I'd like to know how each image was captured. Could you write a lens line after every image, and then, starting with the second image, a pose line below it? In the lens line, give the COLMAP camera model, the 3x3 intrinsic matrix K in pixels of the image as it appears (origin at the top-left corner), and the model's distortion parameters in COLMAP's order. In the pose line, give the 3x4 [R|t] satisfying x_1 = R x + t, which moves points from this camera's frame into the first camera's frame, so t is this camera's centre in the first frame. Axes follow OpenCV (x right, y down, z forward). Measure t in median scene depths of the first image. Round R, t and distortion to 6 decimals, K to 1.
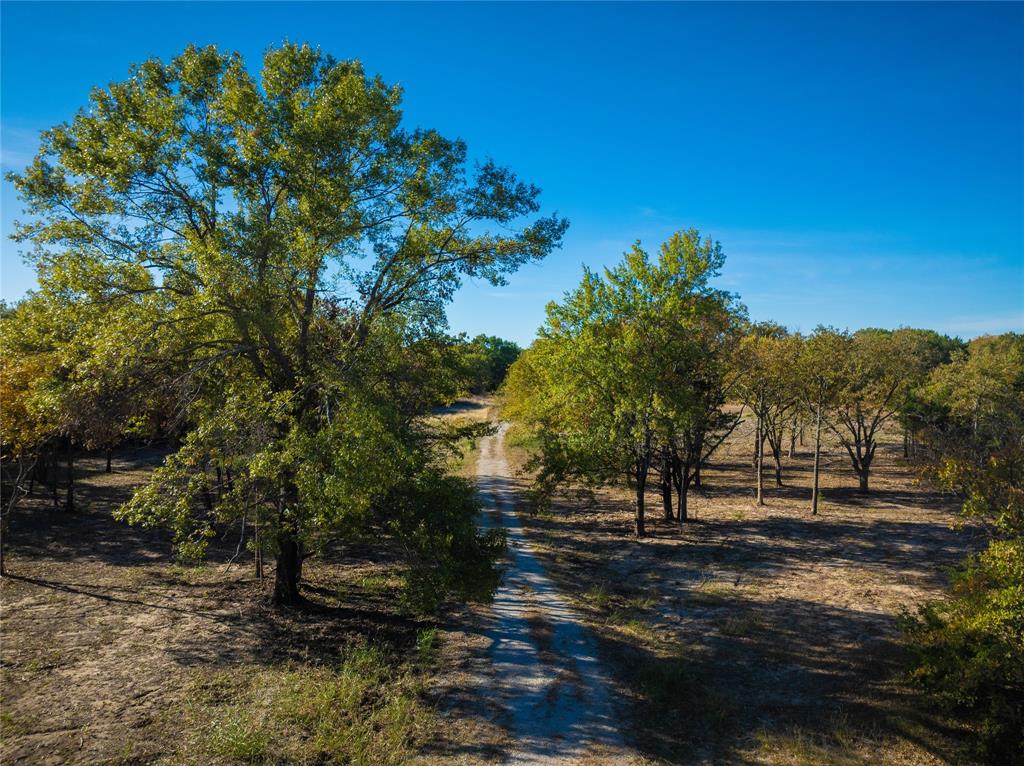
lens RADIAL K [[716.6, 0, 512.2], [0, 716.6, 387.7], [0, 0, 1]] dist [-0.033990, 0.000891]
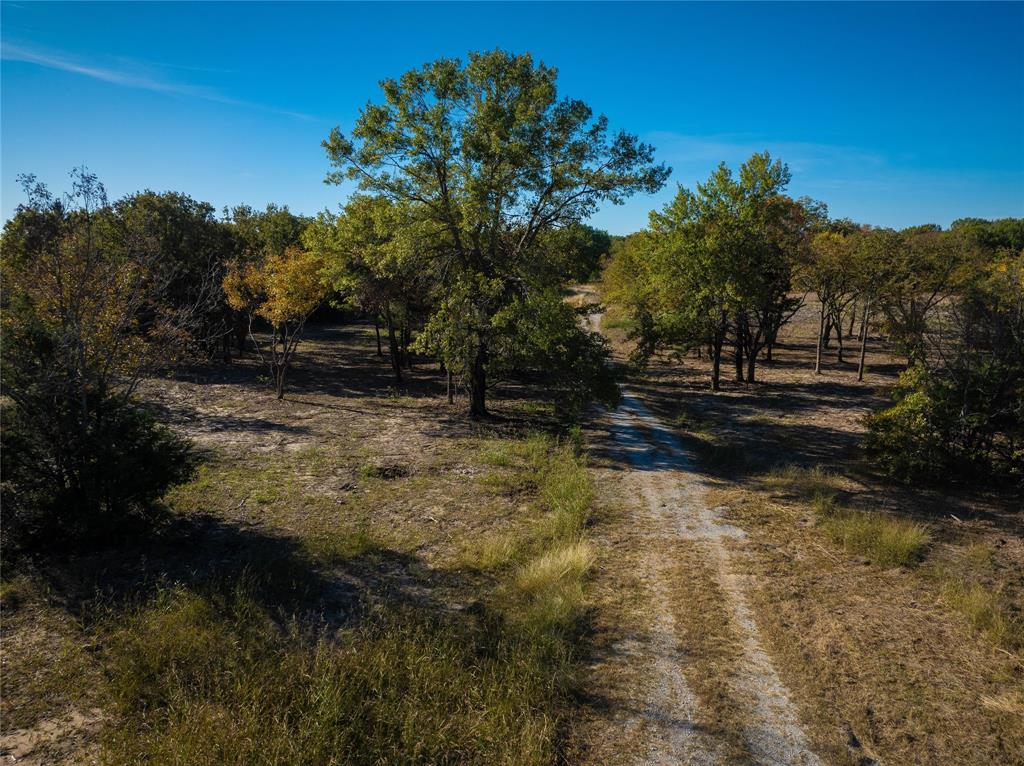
lens RADIAL K [[716.6, 0, 515.8], [0, 716.6, 381.4], [0, 0, 1]] dist [-0.033990, 0.000891]
pose [[0.993785, 0.022380, -0.109047, -0.044098], [-0.006158, 0.989135, 0.146882, -0.001429], [0.111149, -0.145298, 0.983125, -0.346865]]
